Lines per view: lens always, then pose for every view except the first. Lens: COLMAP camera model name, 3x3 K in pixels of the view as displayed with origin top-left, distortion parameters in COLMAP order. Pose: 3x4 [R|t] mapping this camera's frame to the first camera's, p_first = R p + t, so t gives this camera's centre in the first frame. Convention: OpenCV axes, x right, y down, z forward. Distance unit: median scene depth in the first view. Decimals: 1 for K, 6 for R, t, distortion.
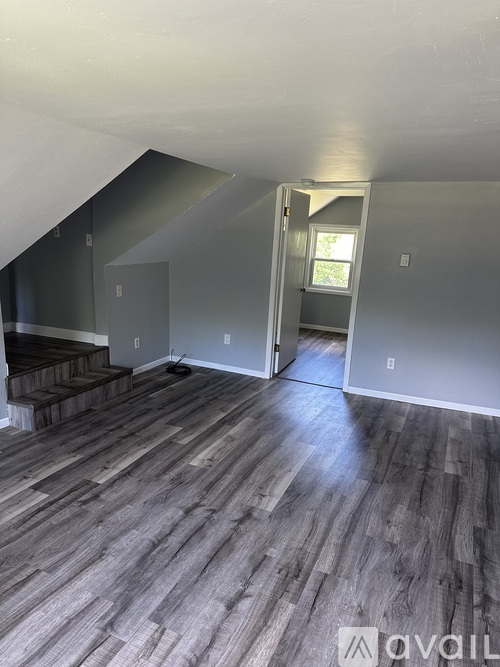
lens RADIAL K [[468.1, 0, 249.7], [0, 468.1, 334.6], [0, 0, 1]] dist [-0.009797, -0.001858]
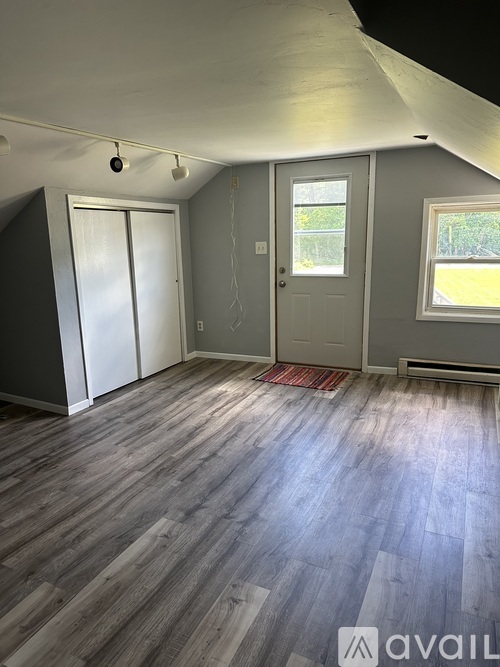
lens RADIAL K [[468.1, 0, 249.6], [0, 468.1, 334.1], [0, 0, 1]] dist [-0.009797, -0.001858]
pose [[-0.999490, -0.031809, 0.002800, -0.120403], [-0.027532, 0.902853, 0.429067, -0.351795], [-0.016176, 0.428772, -0.903268, 1.775659]]
